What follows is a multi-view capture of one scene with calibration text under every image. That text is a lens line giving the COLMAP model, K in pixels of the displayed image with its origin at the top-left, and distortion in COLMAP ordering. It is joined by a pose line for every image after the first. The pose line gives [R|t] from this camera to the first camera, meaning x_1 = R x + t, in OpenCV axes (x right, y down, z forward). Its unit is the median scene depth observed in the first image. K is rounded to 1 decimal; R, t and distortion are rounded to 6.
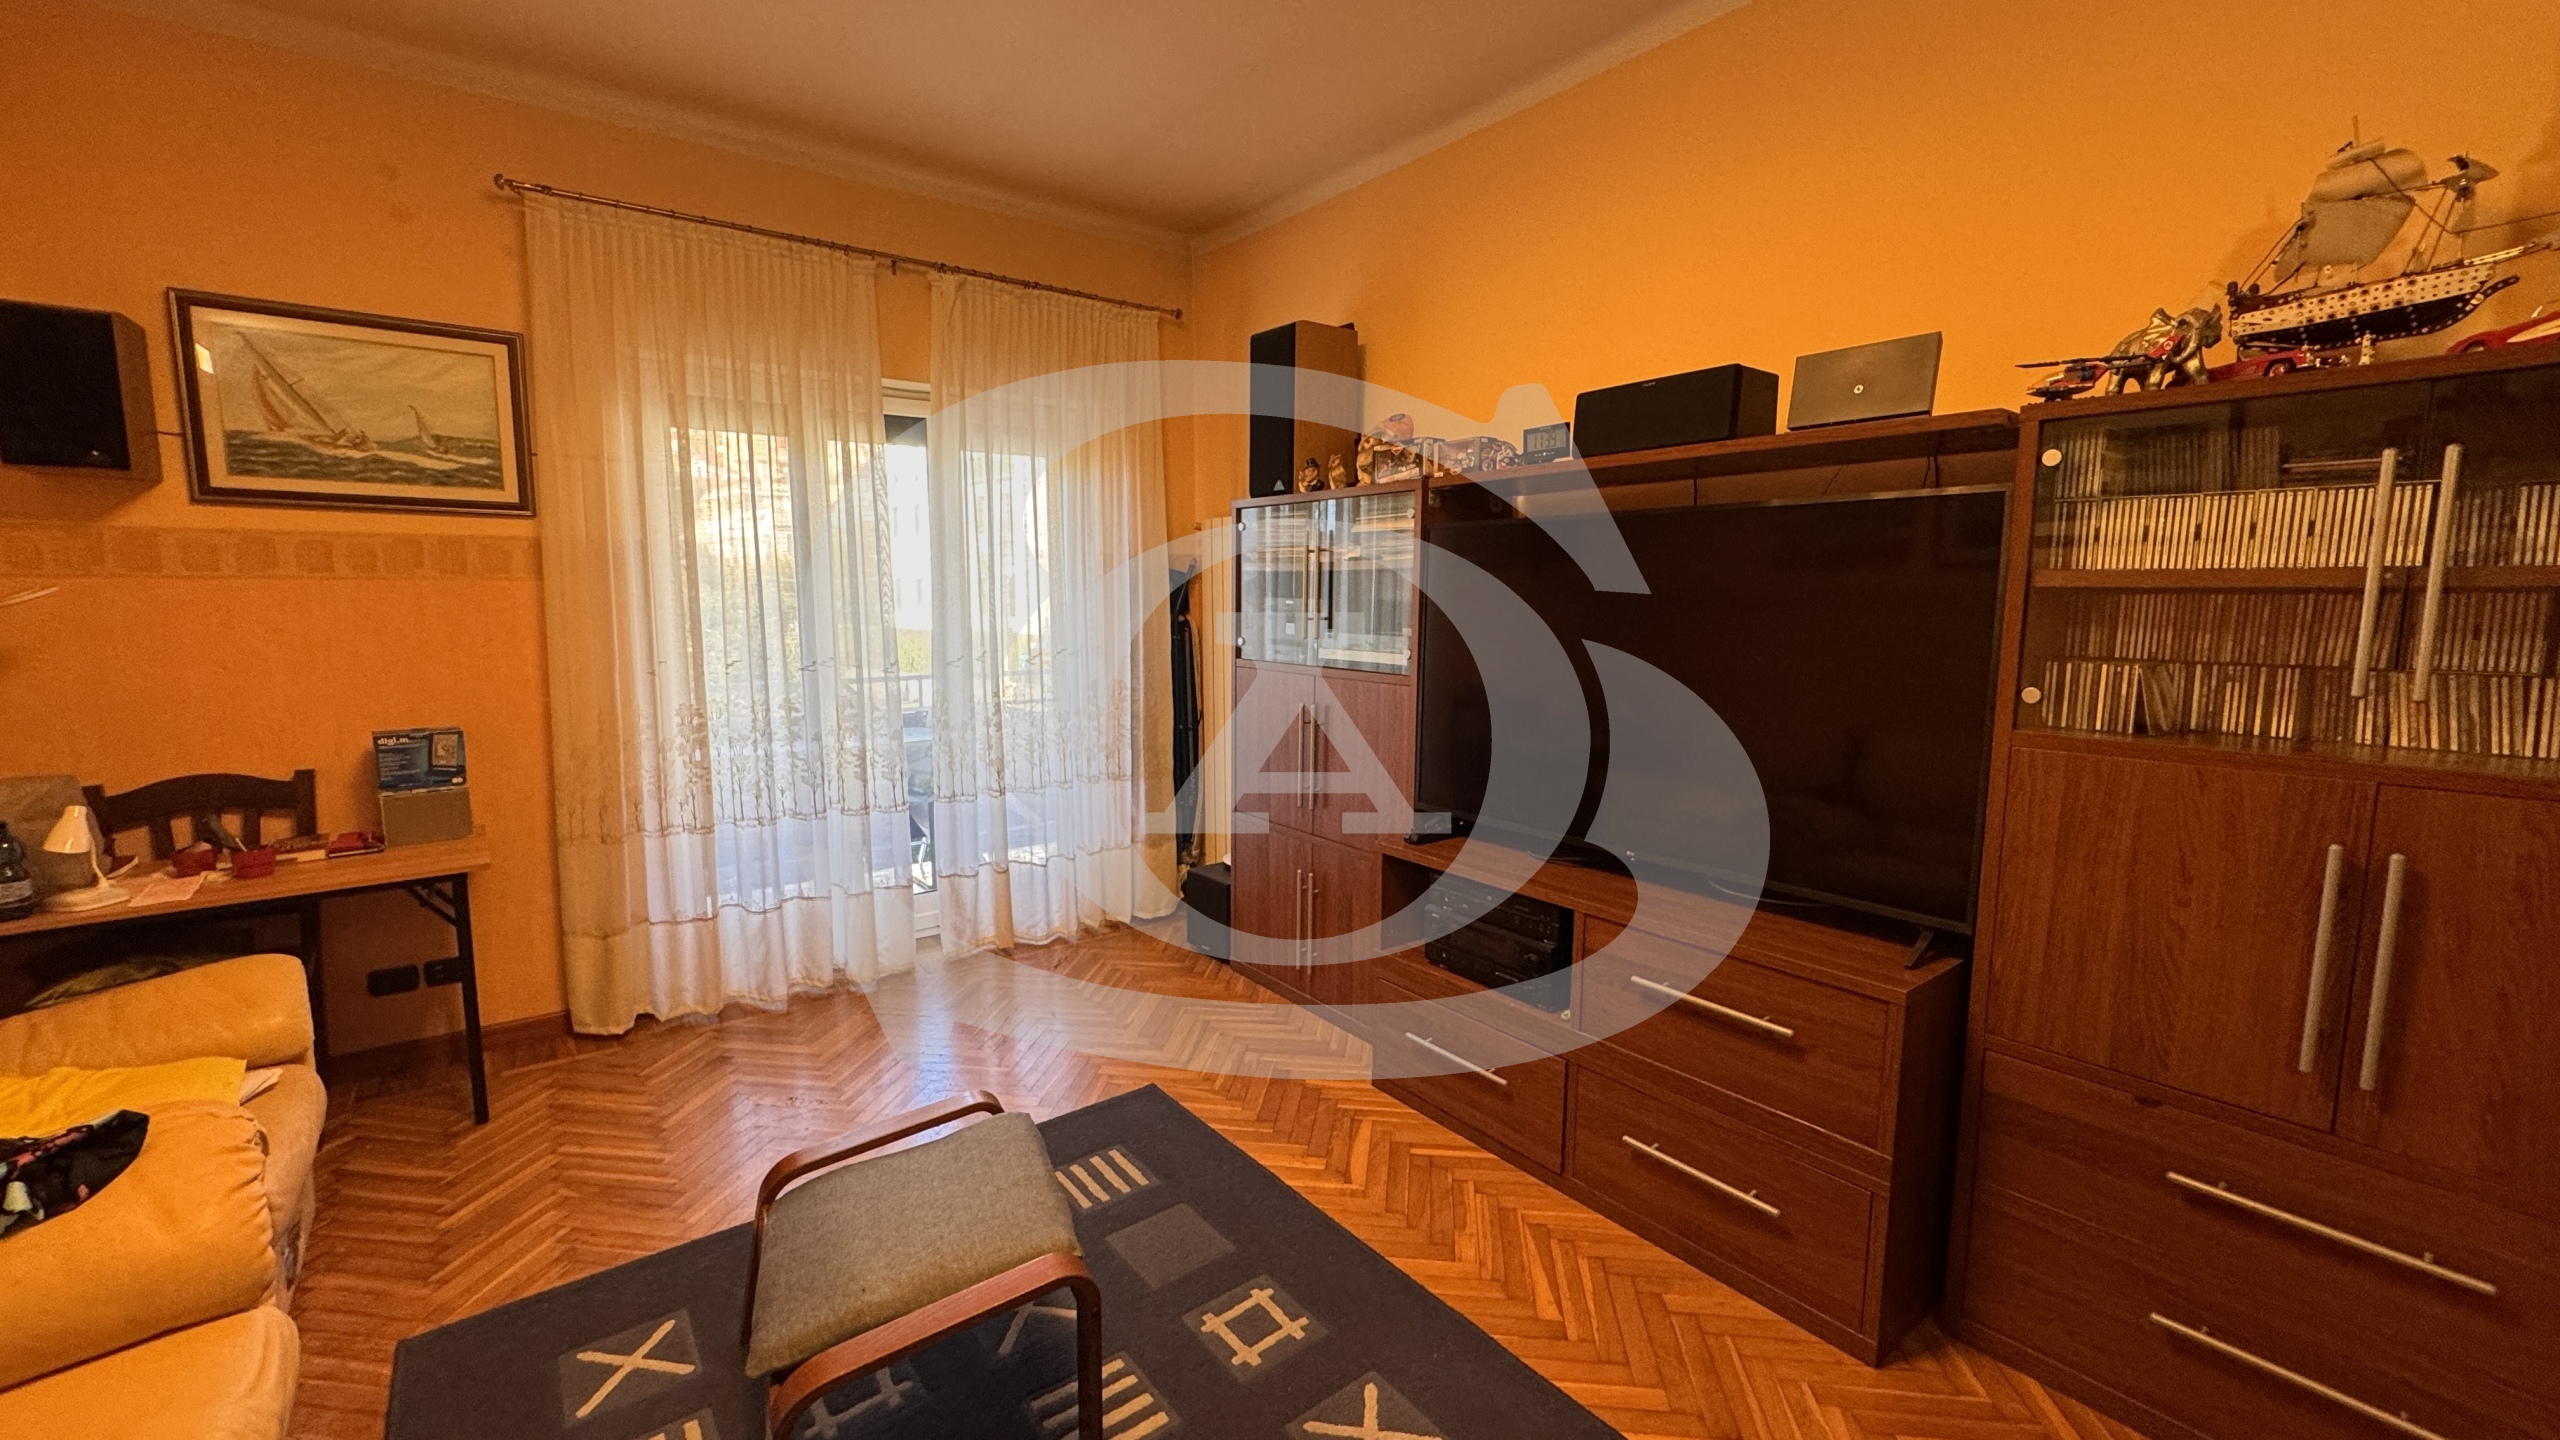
lens RADIAL K [[1016.8, 0, 1278.5], [0, 1016.8, 719.6], [0, 0, 1]] dist [-0.002407, -0.000023]
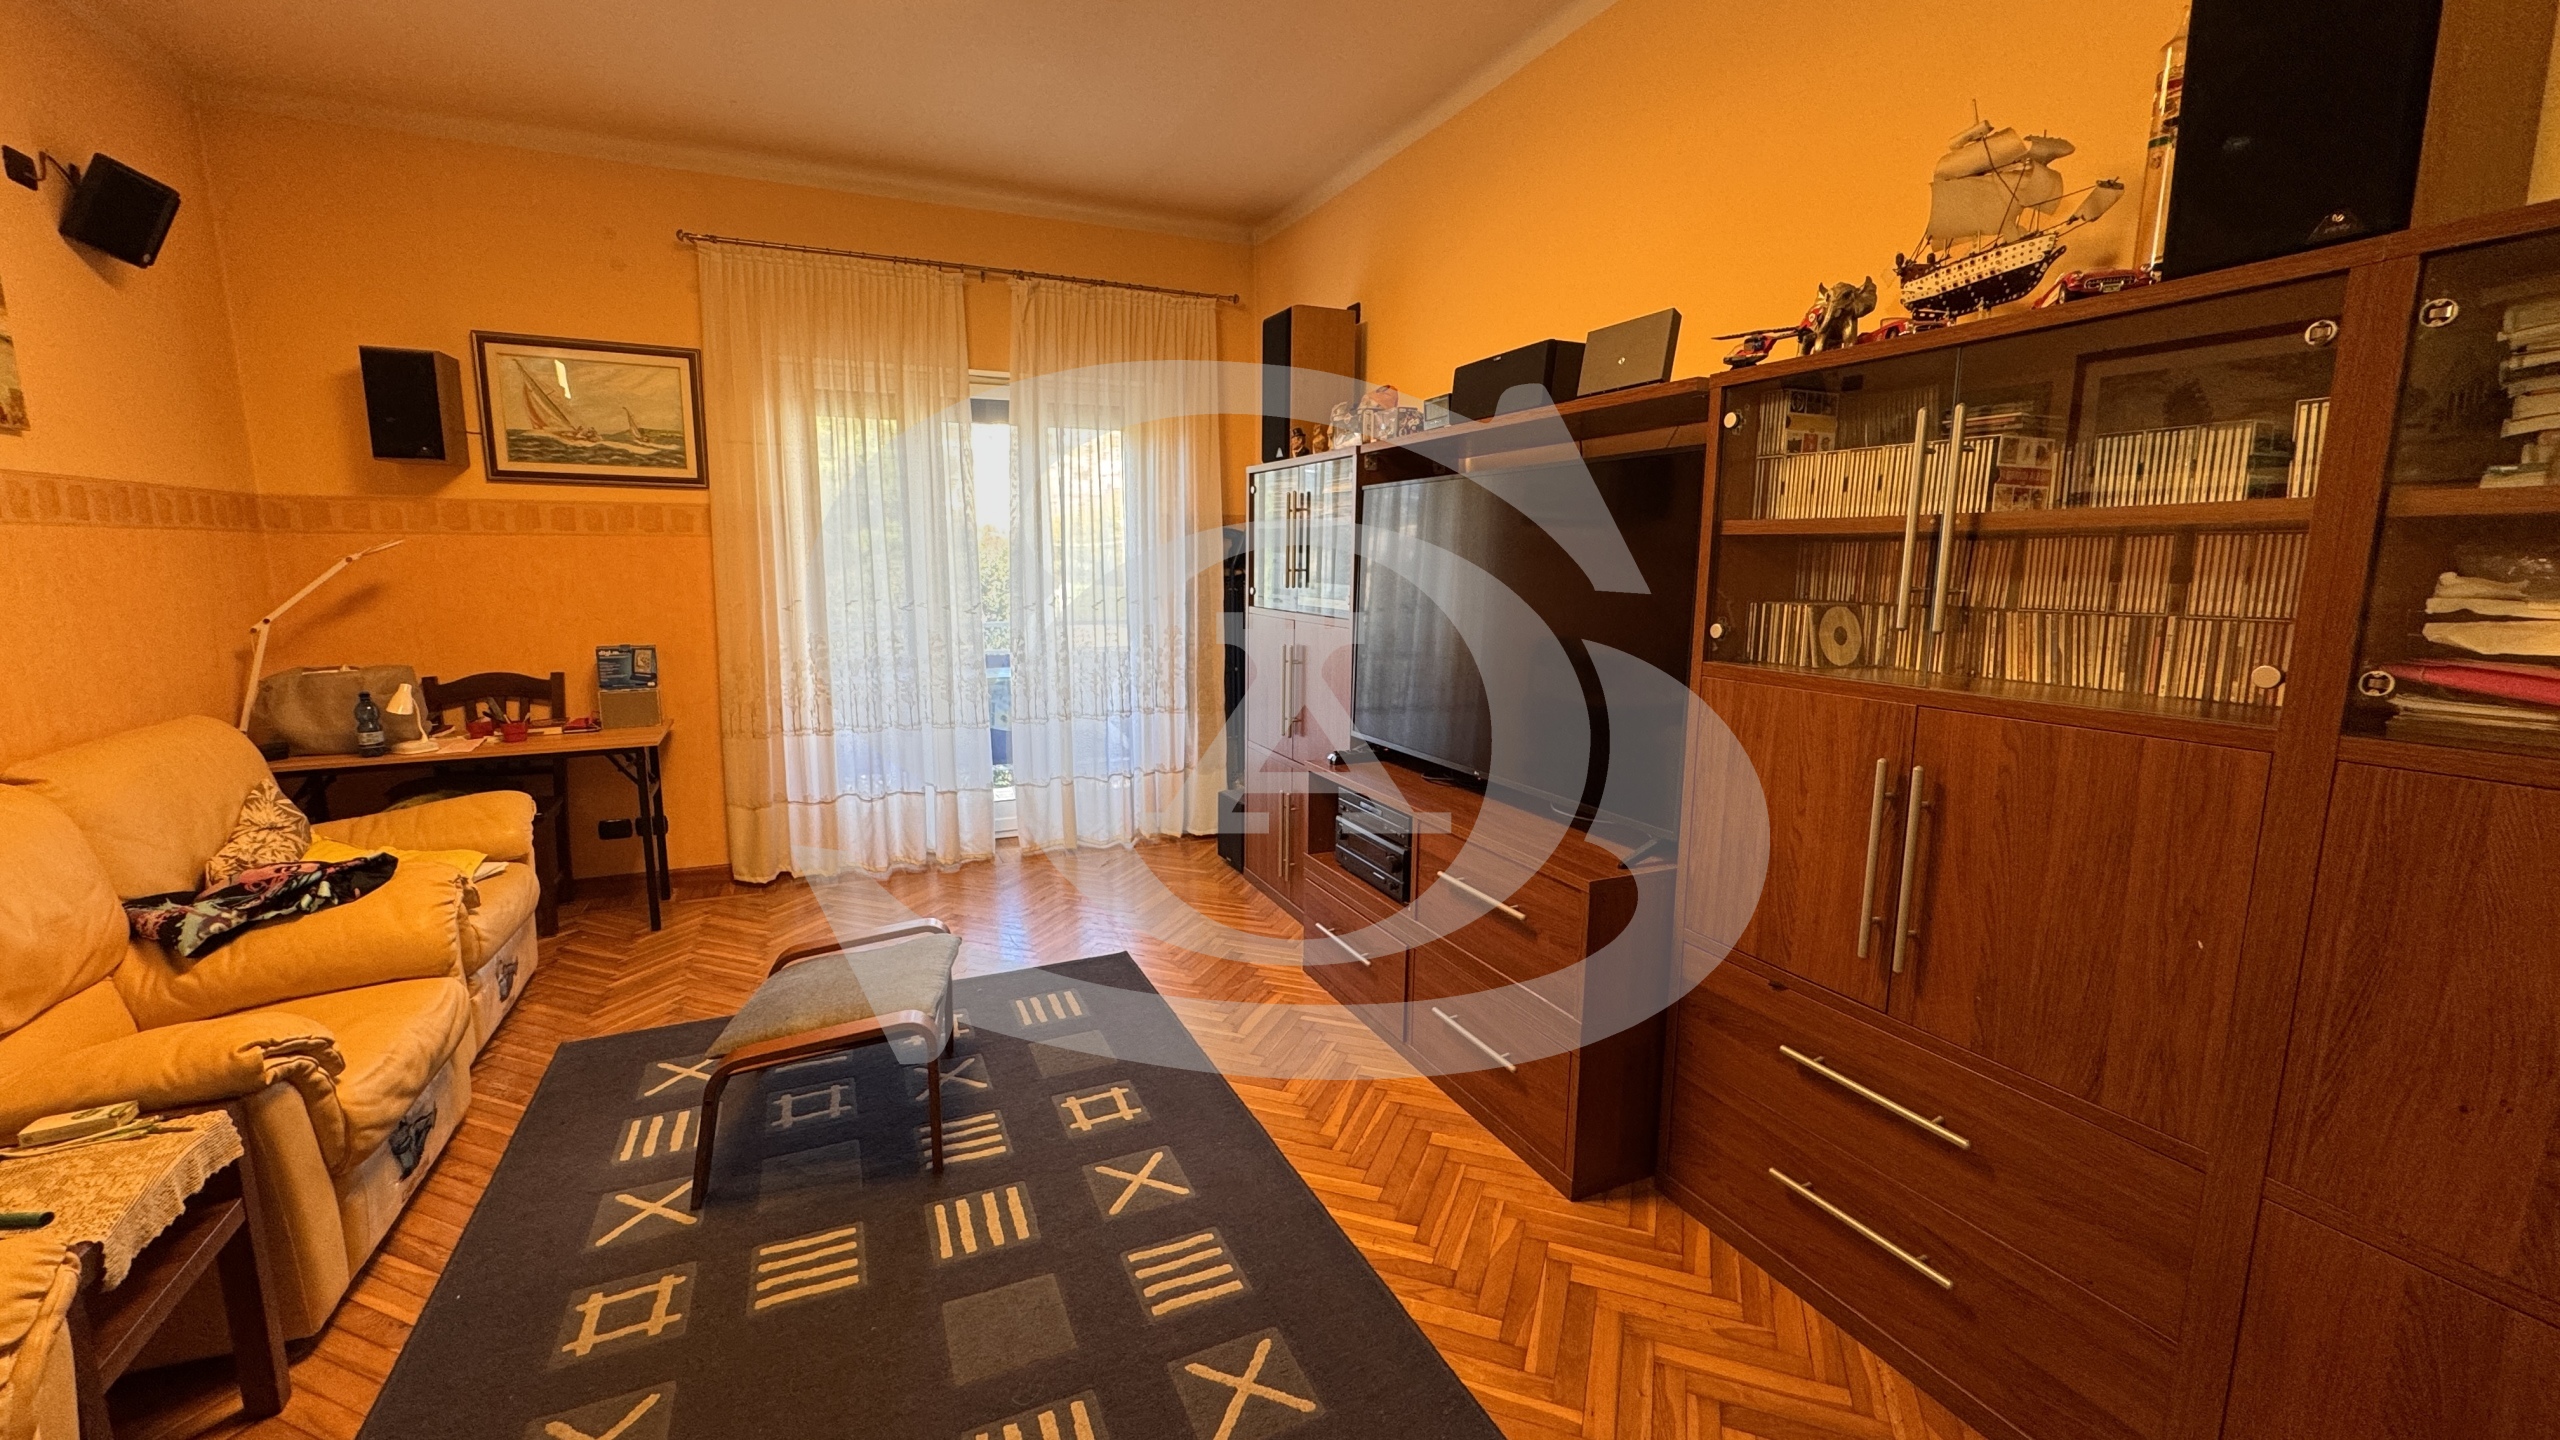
lens RADIAL K [[1016.8, 0, 1278.5], [0, 1016.8, 719.6], [0, 0, 1]] dist [-0.002407, -0.000023]
pose [[0.973024, 0.039670, -0.227269, 0.327997], [-0.031954, 0.998784, 0.037533, 0.030088], [0.228482, -0.029258, 0.973108, -0.138181]]
